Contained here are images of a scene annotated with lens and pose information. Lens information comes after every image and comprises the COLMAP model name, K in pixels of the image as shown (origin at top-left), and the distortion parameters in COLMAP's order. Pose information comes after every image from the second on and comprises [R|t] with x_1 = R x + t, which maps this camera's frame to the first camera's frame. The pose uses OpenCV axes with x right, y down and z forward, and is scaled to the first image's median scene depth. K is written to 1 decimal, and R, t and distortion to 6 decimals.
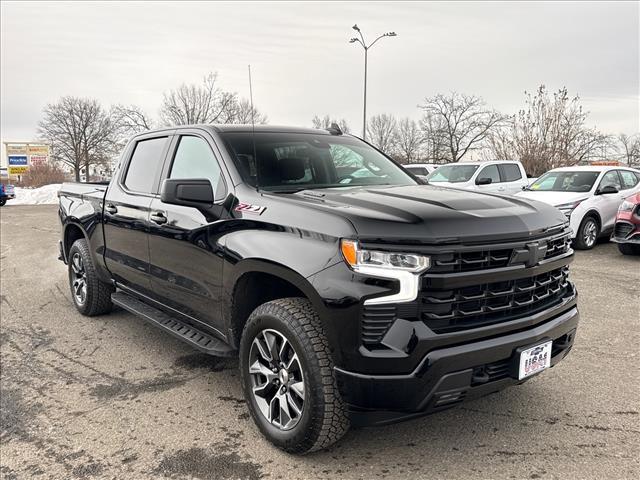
lens RADIAL K [[544.9, 0, 319.3], [0, 544.9, 239.7], [0, 0, 1]] dist [0.043047, -0.025750]
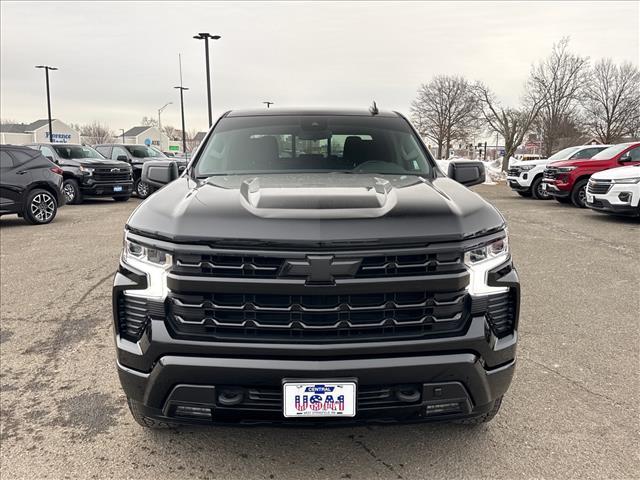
lens RADIAL K [[544.9, 0, 319.8], [0, 544.9, 239.1], [0, 0, 1]] dist [0.043047, -0.025750]
pose [[0.796304, 0.106084, -0.595521, 0.804056], [-0.079927, 0.994322, 0.070249, -0.067271], [0.599593, -0.008341, 0.800262, 0.345799]]
